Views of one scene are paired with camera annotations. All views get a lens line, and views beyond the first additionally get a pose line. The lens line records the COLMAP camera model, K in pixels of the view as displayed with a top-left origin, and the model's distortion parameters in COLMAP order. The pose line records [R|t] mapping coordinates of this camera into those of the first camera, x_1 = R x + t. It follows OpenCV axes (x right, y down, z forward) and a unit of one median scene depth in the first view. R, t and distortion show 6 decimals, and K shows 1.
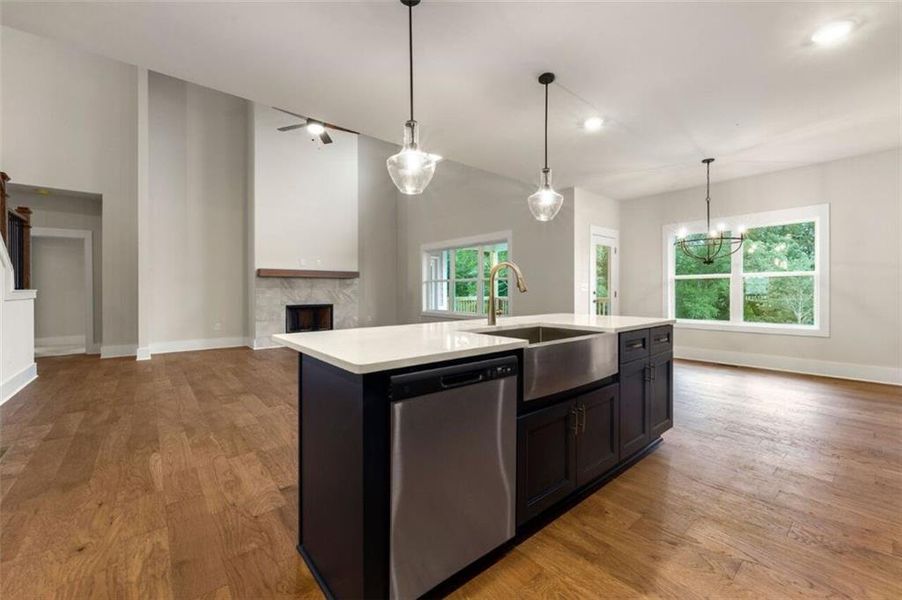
lens RADIAL K [[364.3, 0, 451.1], [0, 364.3, 293.3], [0, 0, 1]] dist [-0.001534, -0.000033]
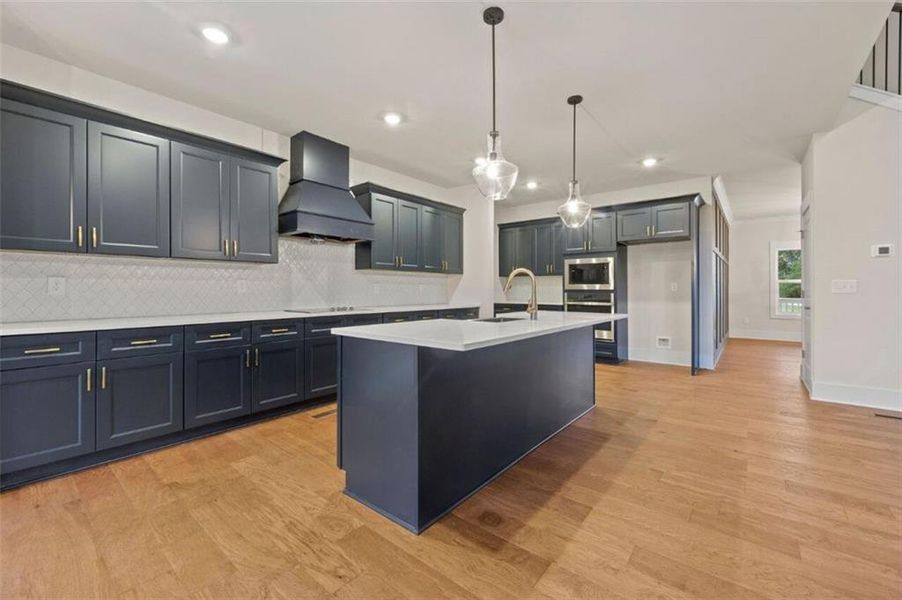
lens RADIAL K [[372.8, 0, 475.6], [0, 372.8, 287.0], [0, 0, 1]] dist [-0.000606, -0.000125]
pose [[-0.973436, -0.001750, -0.228954, 0.236187], [-0.001757, 0.999998, -0.000170, -0.007667], [0.228954, 0.000237, -0.973437, 0.867888]]
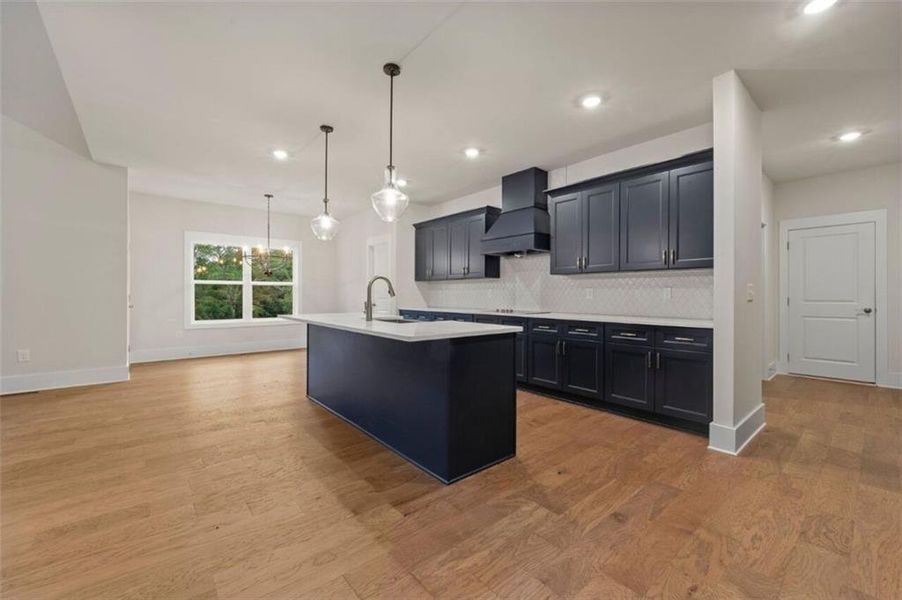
lens RADIAL K [[365.8, 0, 453.4], [0, 365.8, 296.2], [0, 0, 1]] dist [-0.027297, 0.000115]
pose [[-0.011743, -0.001934, 0.999929, -0.503082], [0.003465, 0.999992, 0.001975, -0.002093], [-0.999925, 0.003488, -0.011736, 0.281739]]
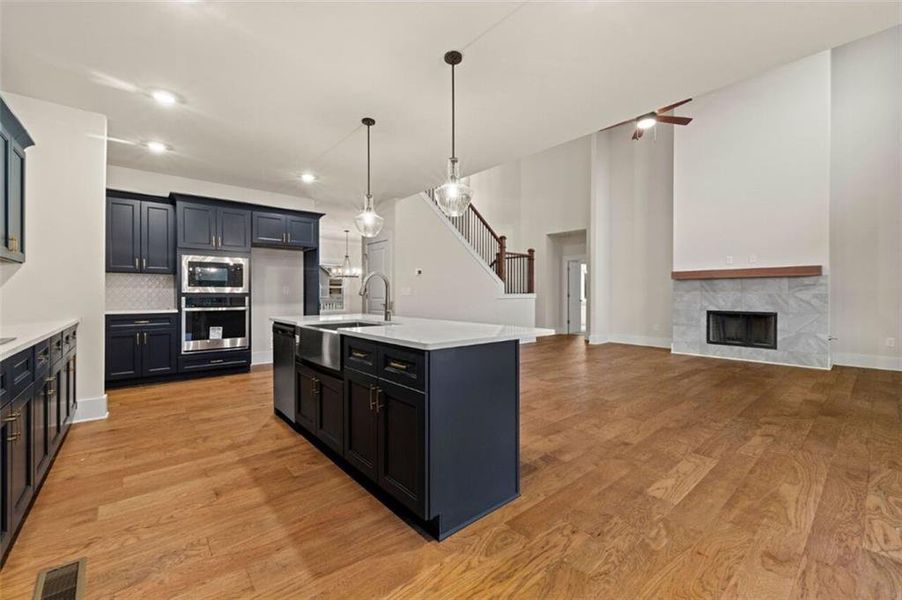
lens RADIAL K [[364.3, 0, 451.1], [0, 364.3, 293.3], [0, 0, 1]] dist [-0.001534, -0.000033]
pose [[0.020808, -0.000545, -0.999783, 0.570269], [-0.008179, 0.999966, -0.000715, -0.004445], [0.999750, 0.008192, 0.020803, 0.483758]]
